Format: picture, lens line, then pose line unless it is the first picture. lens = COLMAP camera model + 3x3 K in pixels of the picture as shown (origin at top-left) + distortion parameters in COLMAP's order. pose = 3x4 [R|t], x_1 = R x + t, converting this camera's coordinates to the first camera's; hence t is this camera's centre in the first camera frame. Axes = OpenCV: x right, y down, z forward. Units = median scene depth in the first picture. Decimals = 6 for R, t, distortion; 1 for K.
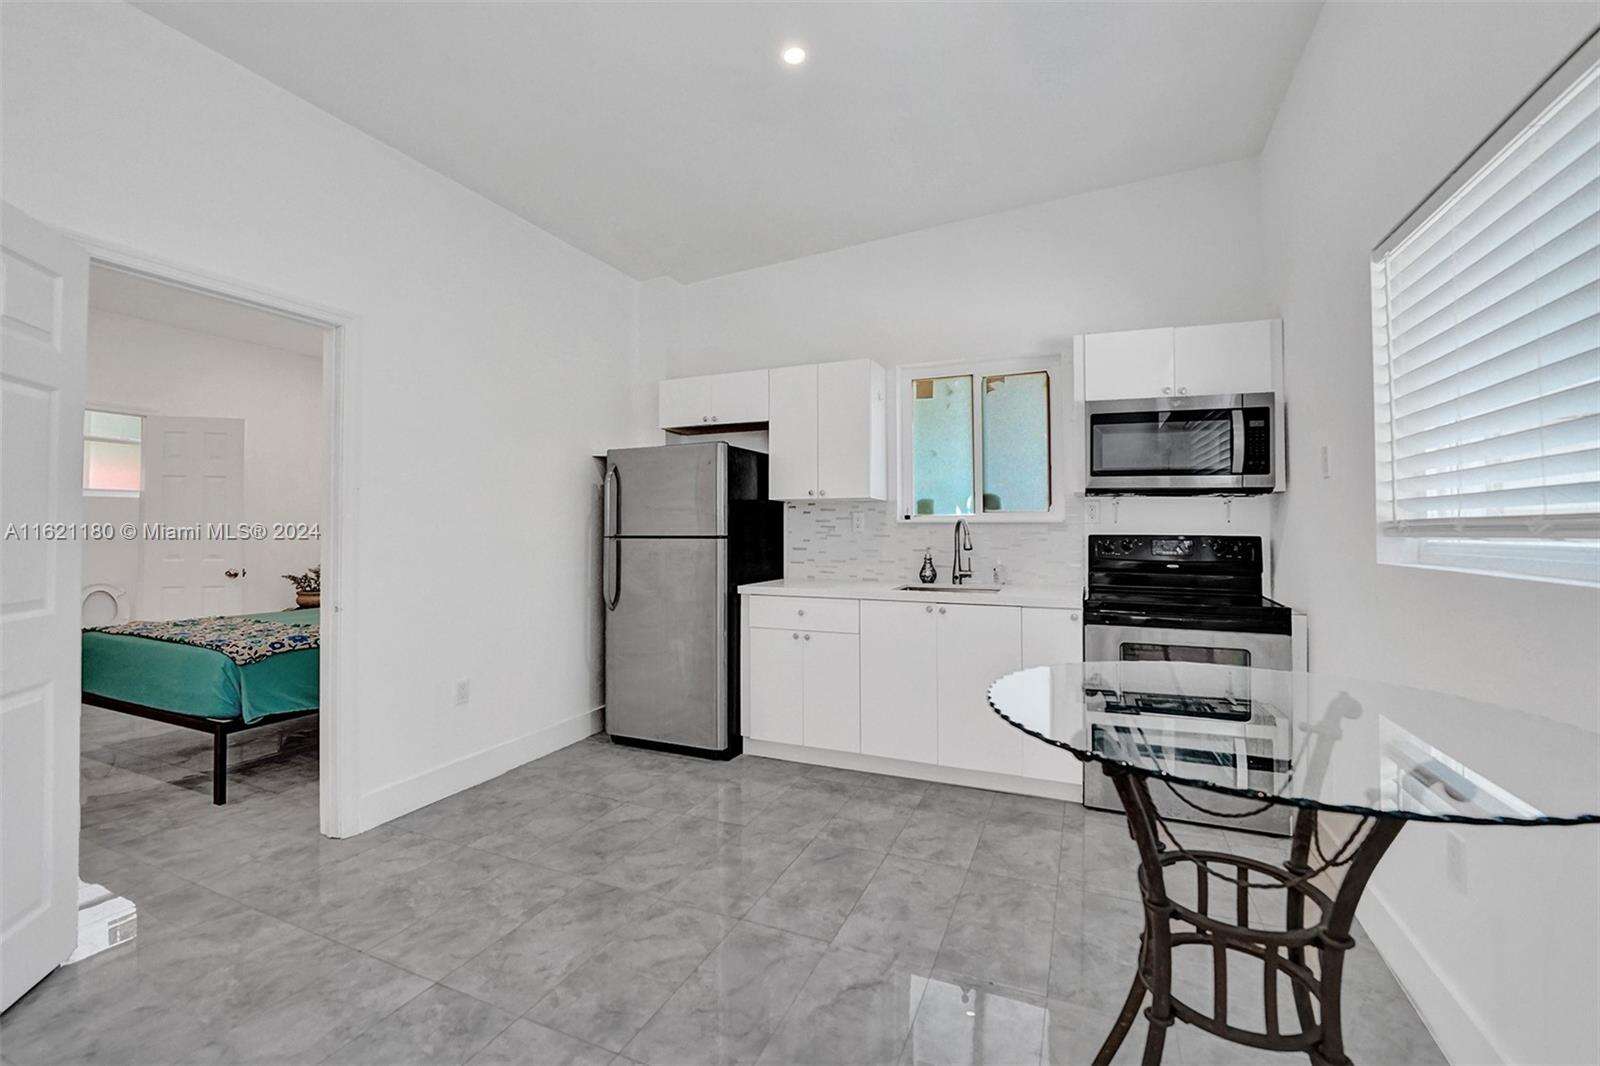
lens RADIAL K [[686.2, 0, 802.8], [0, 686.2, 526.3], [0, 0, 1]] dist [-0.022361, -0.000372]
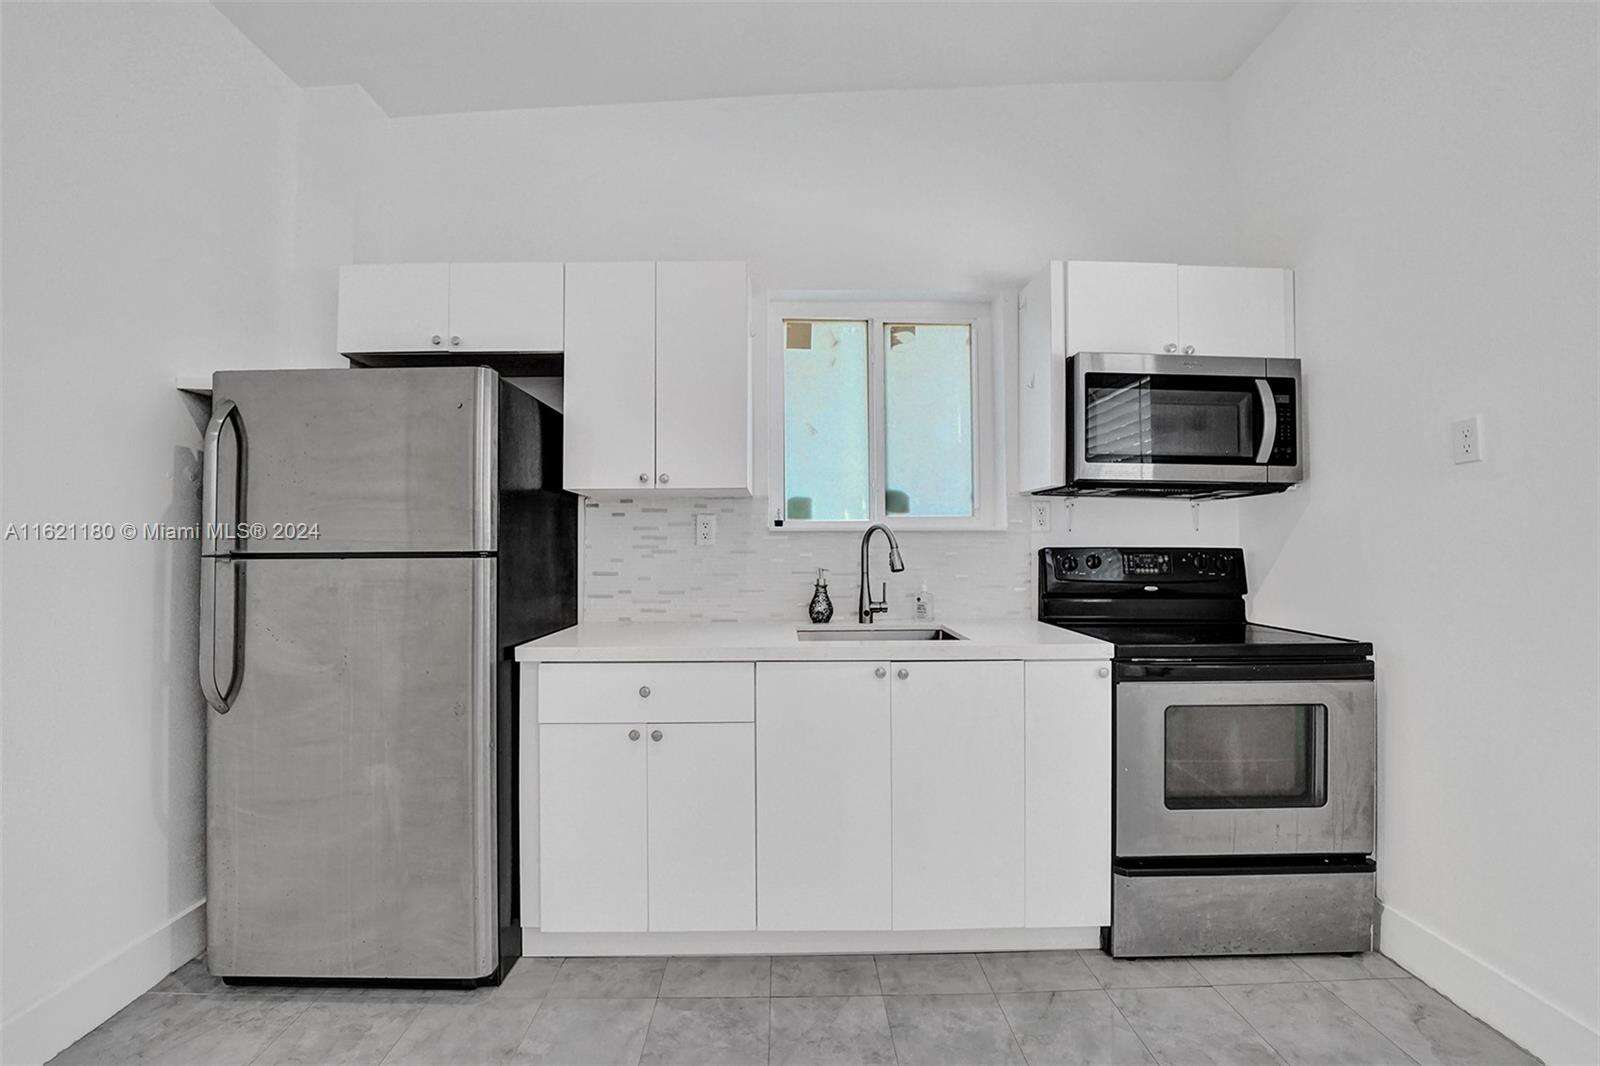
lens RADIAL K [[686.2, 0, 792.5], [0, 686.2, 533.5], [0, 0, 1]] dist [-0.022361, -0.000372]
pose [[0.913687, 0.004171, 0.406397, -0.109411], [0.002728, 0.999862, -0.016394, 0.008152], [-0.406410, 0.016088, 0.913549, 0.415648]]
